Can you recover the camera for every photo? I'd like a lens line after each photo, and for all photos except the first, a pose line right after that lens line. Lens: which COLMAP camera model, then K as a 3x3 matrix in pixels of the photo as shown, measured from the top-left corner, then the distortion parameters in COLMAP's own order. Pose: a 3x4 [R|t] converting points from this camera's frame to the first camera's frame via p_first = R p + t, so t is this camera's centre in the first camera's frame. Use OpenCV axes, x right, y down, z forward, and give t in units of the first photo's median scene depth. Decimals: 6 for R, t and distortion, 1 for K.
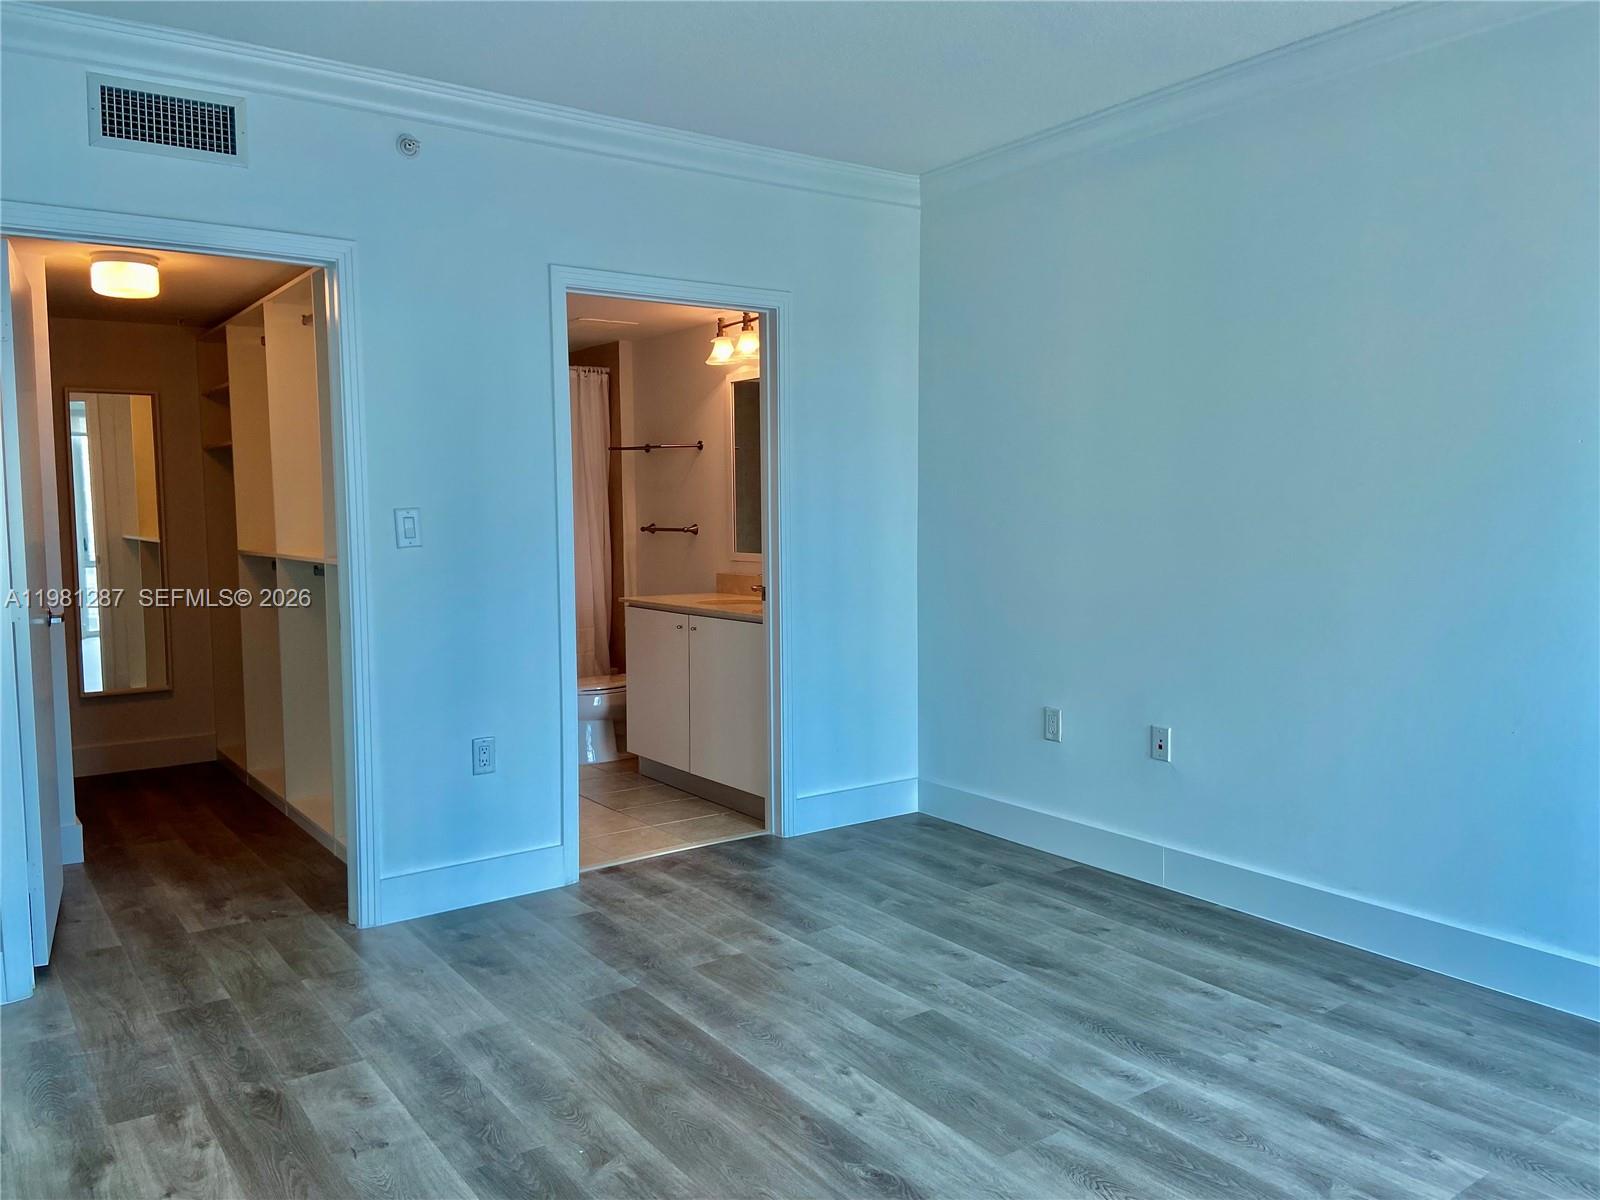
lens RADIAL K [[1213.9, 0, 790.6], [0, 1213.9, 602.5], [0, 0, 1]] dist [0.117352, -0.161065]
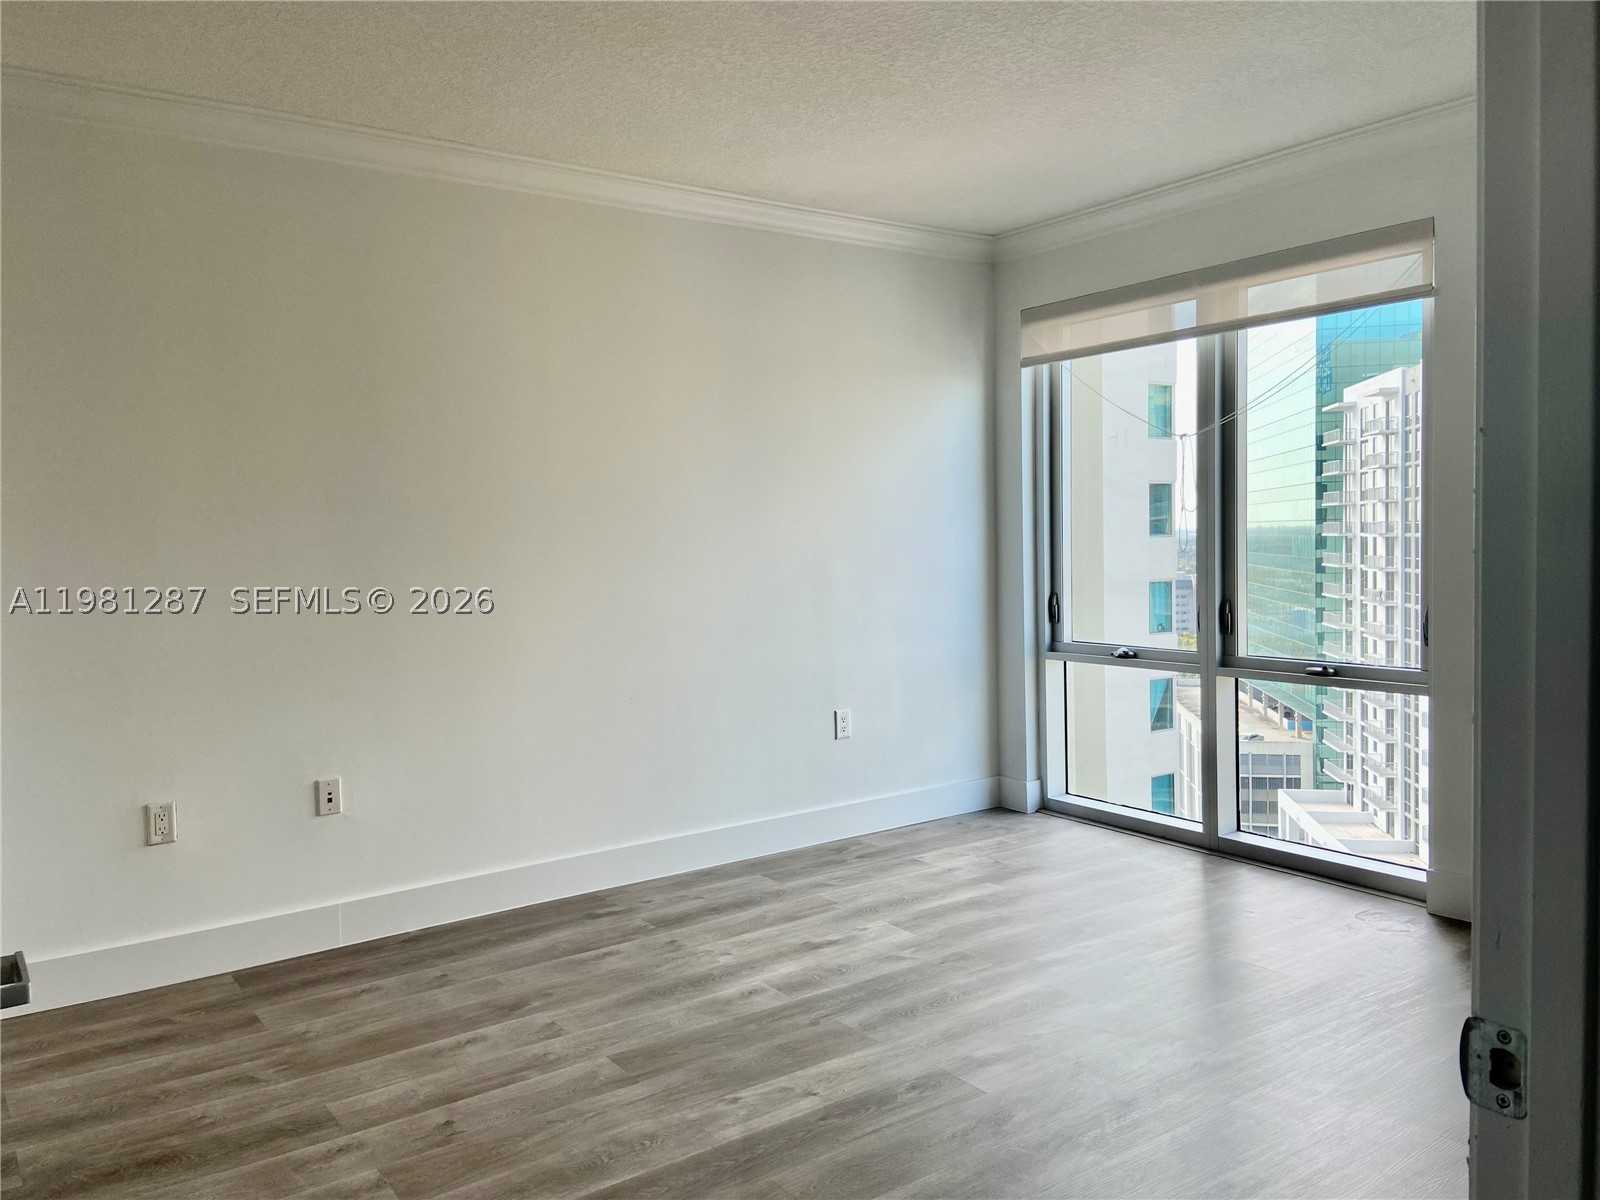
lens RADIAL K [[1213.9, 0, 790.6], [0, 1213.9, 602.5], [0, 0, 1]] dist [0.117352, -0.161065]
pose [[-0.010207, -0.049480, 0.998723, -0.743683], [0.106619, 0.993028, 0.050288, -0.050750], [-0.994248, 0.106996, -0.004860, 0.730240]]
